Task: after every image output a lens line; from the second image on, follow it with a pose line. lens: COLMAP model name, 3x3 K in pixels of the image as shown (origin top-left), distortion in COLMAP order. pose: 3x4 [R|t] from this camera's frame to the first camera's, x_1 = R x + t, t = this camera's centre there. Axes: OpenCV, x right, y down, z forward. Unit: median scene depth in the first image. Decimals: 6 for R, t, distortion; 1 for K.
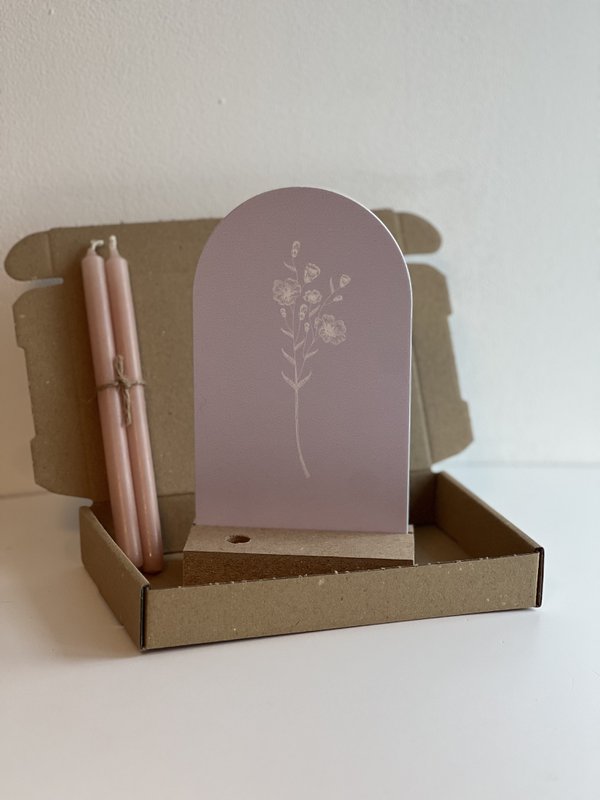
lens RADIAL K [[1813.2, 0, 300.2], [0, 1813.2, 414.4], [0, 0, 1]] dist [-0.185108, 6.263945]
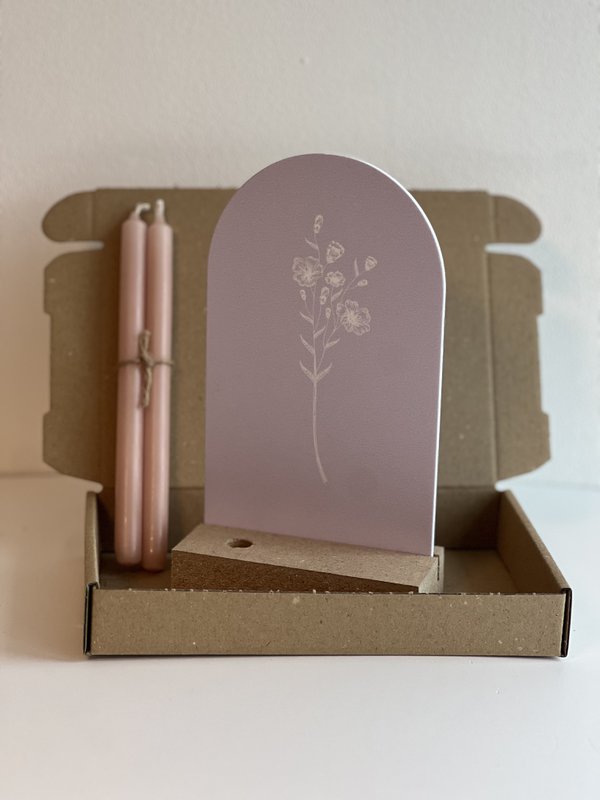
lens RADIAL K [[1813.2, 0, 300.2], [0, 1813.2, 414.4], [0, 0, 1]] dist [-0.185108, 6.263945]
pose [[0.970082, 0.084372, -0.227644, 0.191254], [-0.083425, 0.996419, 0.013799, -0.009582], [0.227993, 0.005605, 0.973647, 0.129021]]
